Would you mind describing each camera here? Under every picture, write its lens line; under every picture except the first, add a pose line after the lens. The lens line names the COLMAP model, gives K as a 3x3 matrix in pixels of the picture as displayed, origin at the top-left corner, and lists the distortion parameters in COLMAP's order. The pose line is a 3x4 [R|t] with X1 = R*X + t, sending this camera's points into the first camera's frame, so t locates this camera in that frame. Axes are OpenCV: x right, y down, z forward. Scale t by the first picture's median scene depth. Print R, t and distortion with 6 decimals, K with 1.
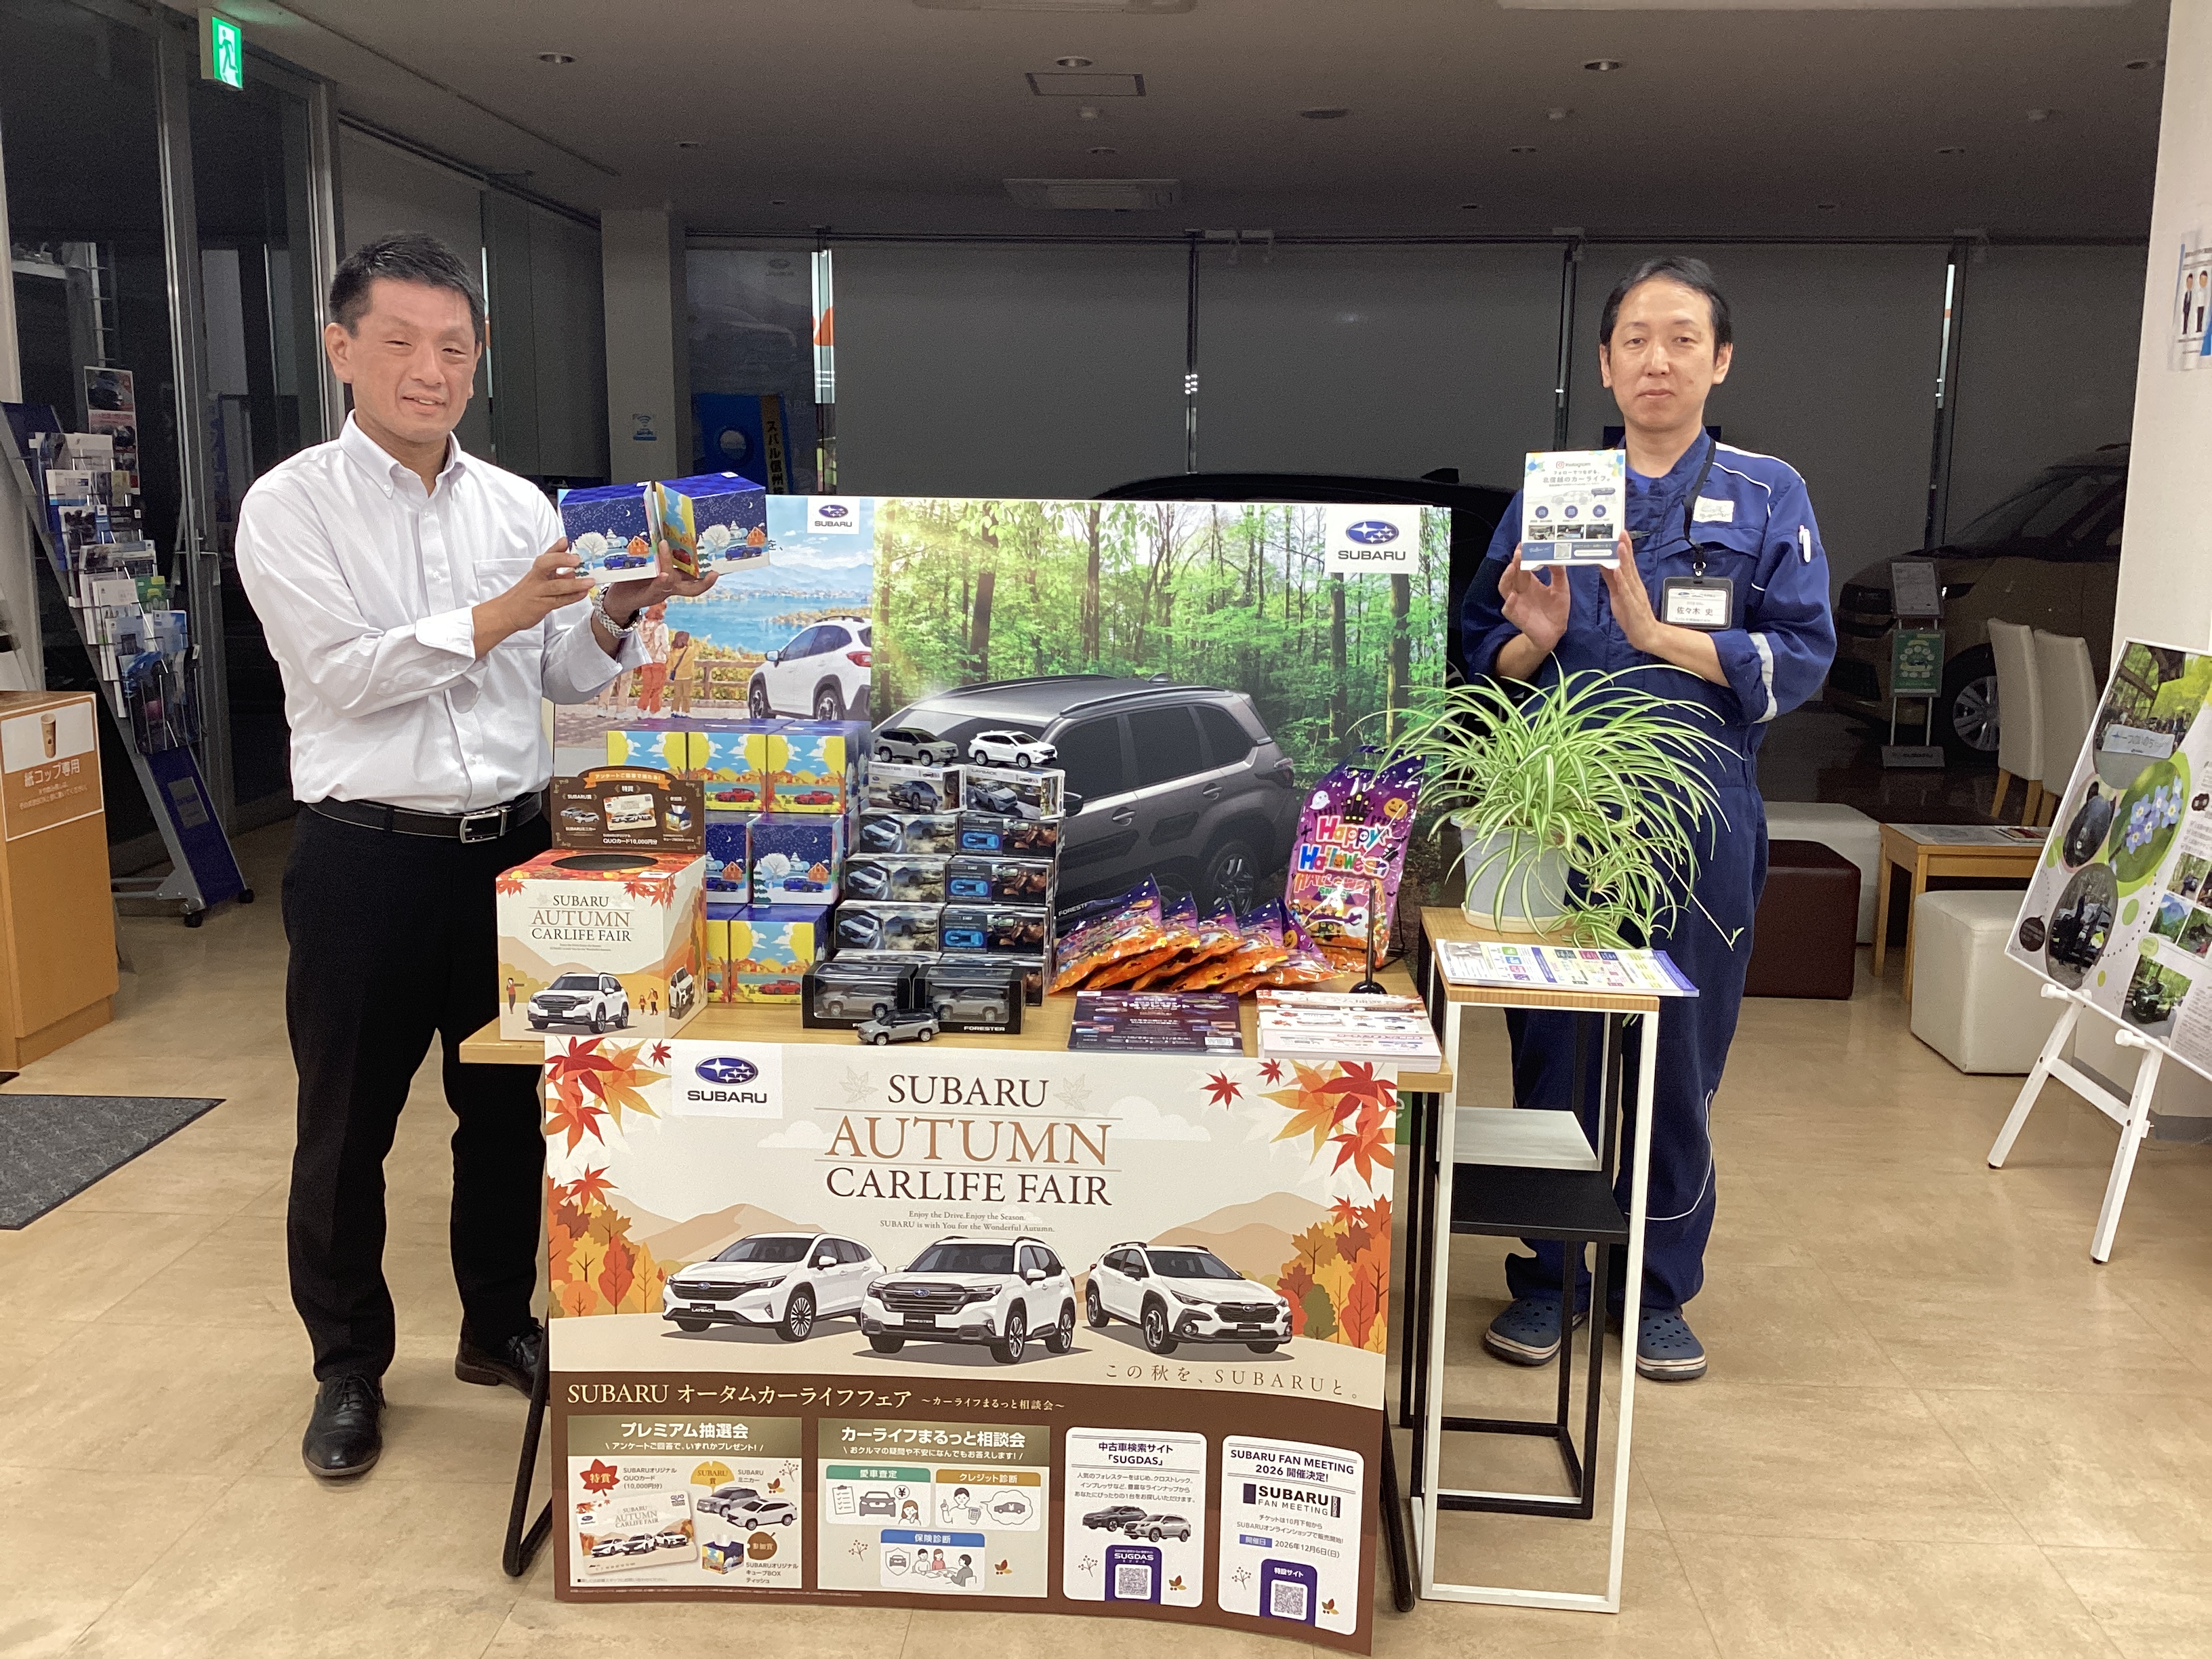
lens RADIAL K [[1984.2, 0, 1108.2], [0, 1984.2, 825.3], [0, 0, 1]] dist [0.138629, -0.252480]
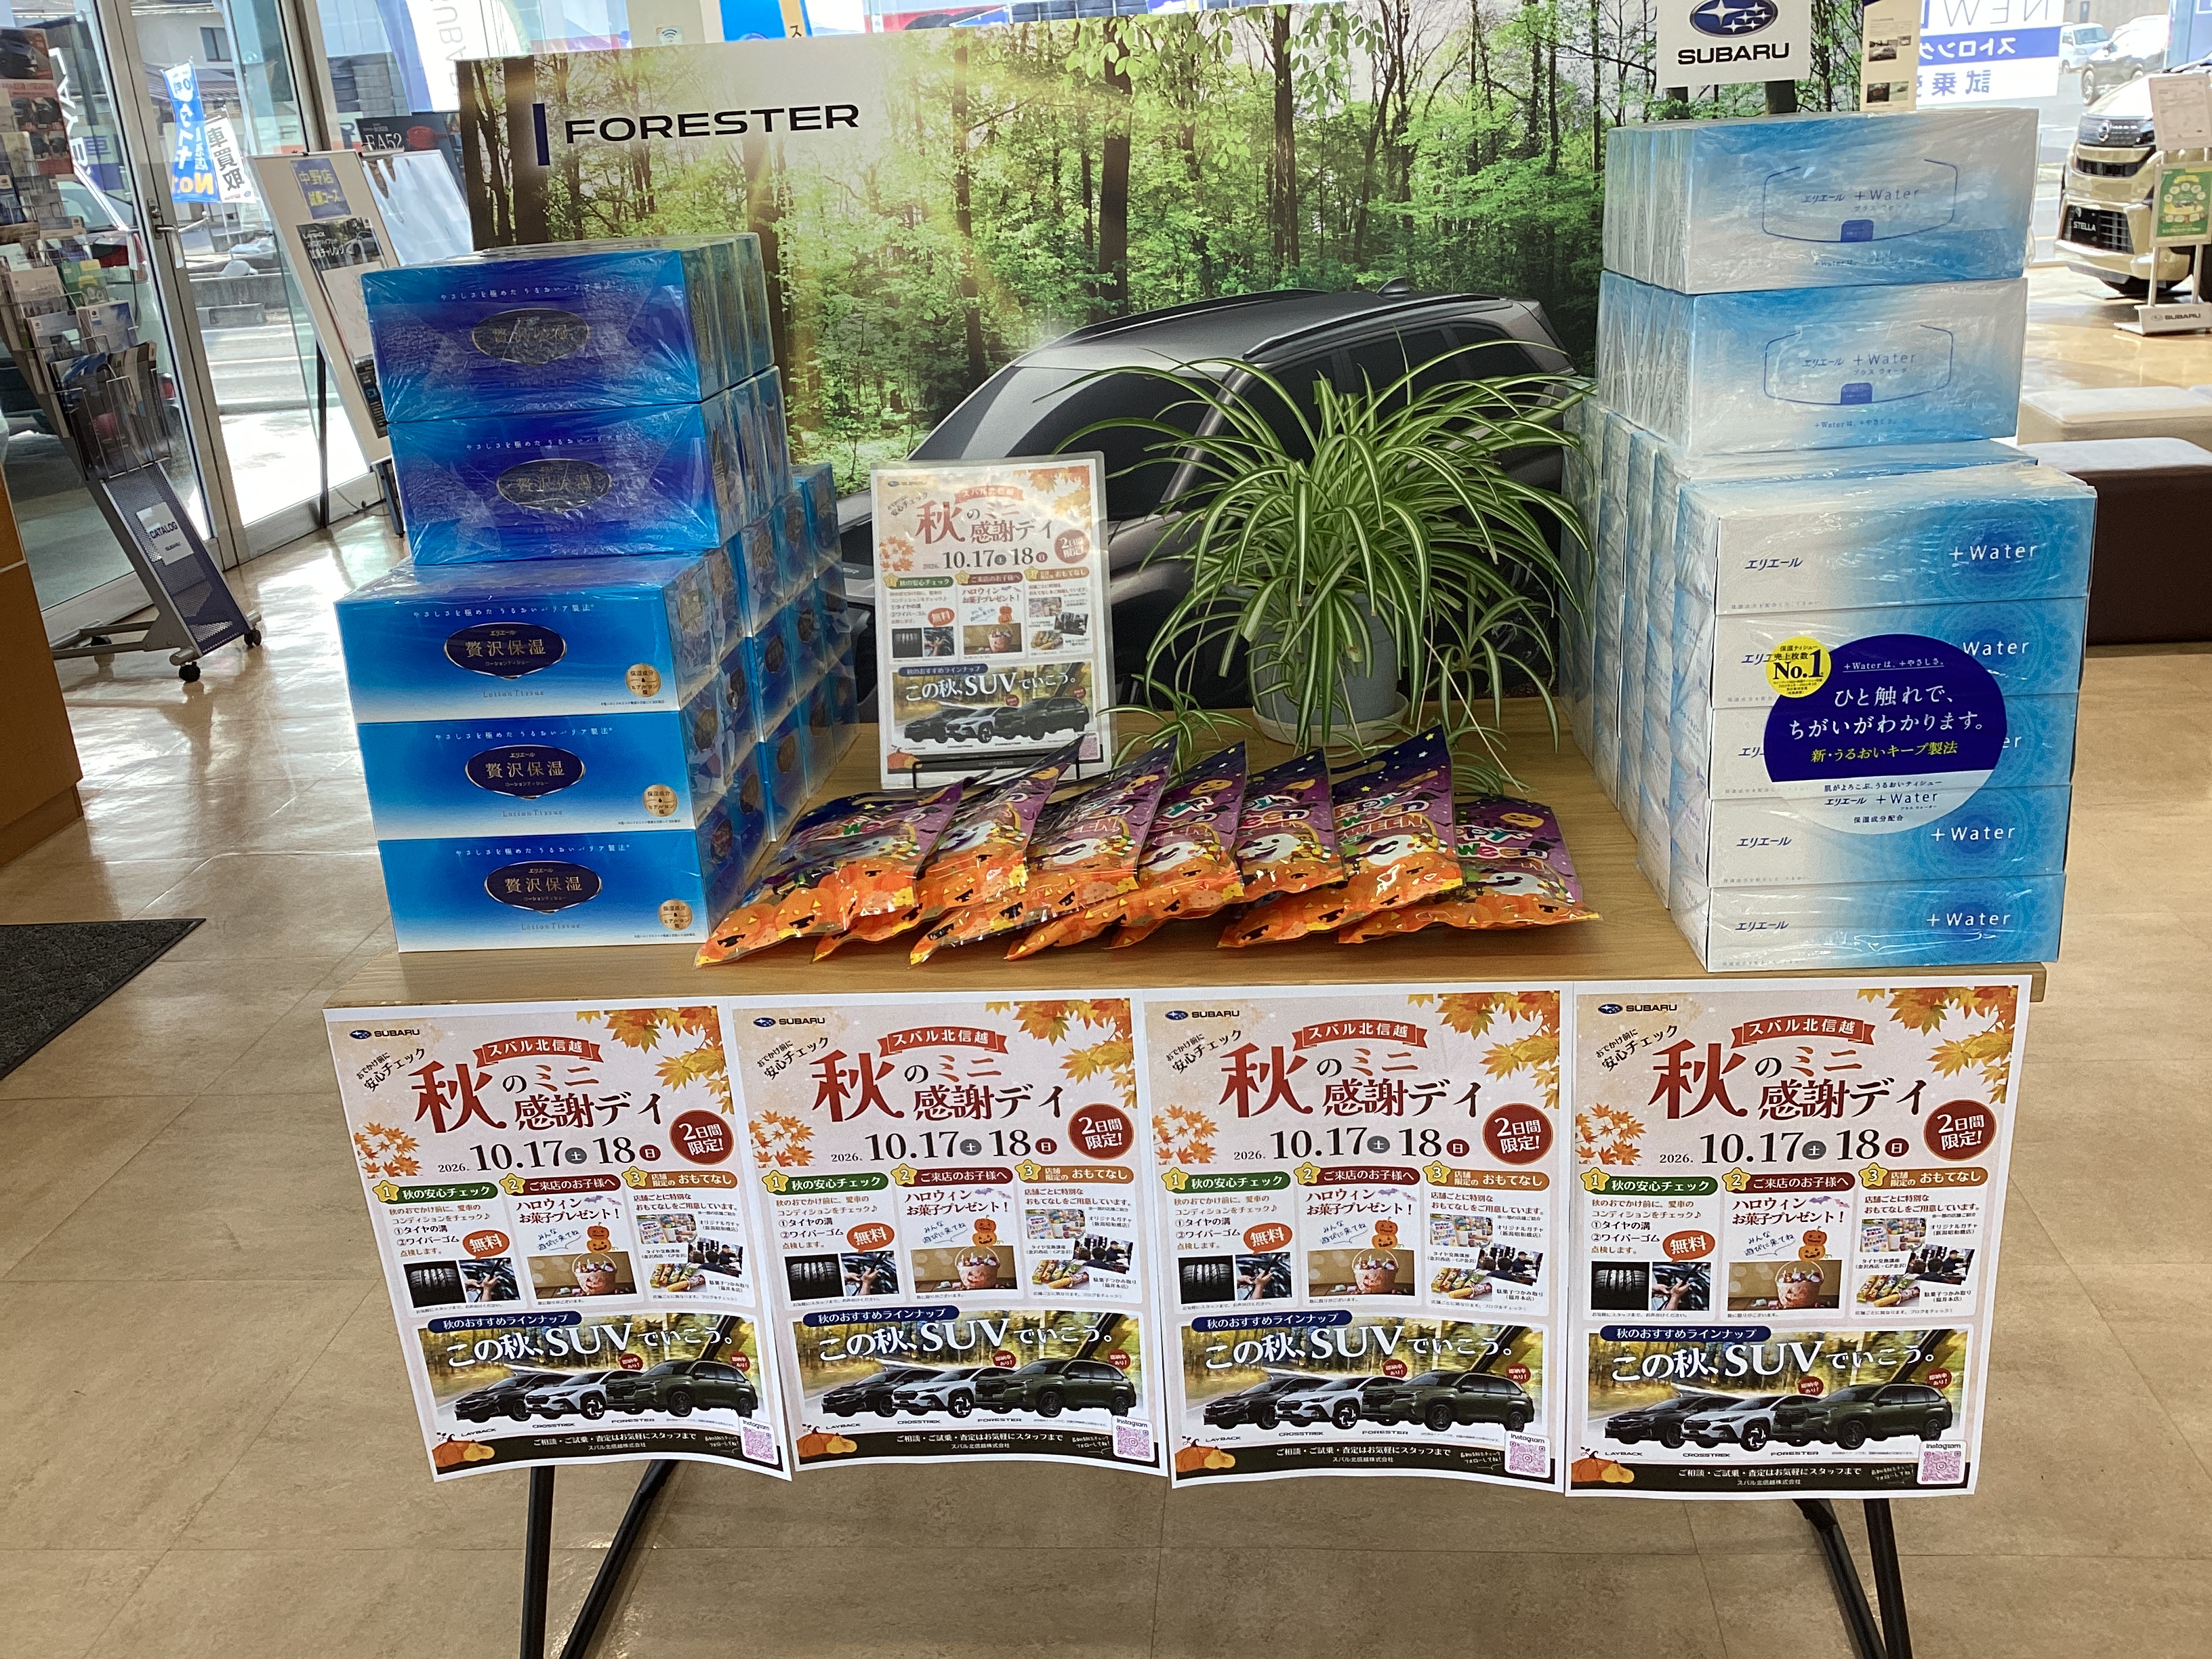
lens RADIAL K [[1998.6, 0, 1106.0], [0, 1998.6, 829.5], [0, 0, 1]] dist [0.188532, -0.410245]
pose [[0.996129, -0.059510, -0.064691, -0.044744], [0.070456, 0.980617, 0.182828, -0.035685], [0.052557, -0.186679, 0.981014, 0.400721]]
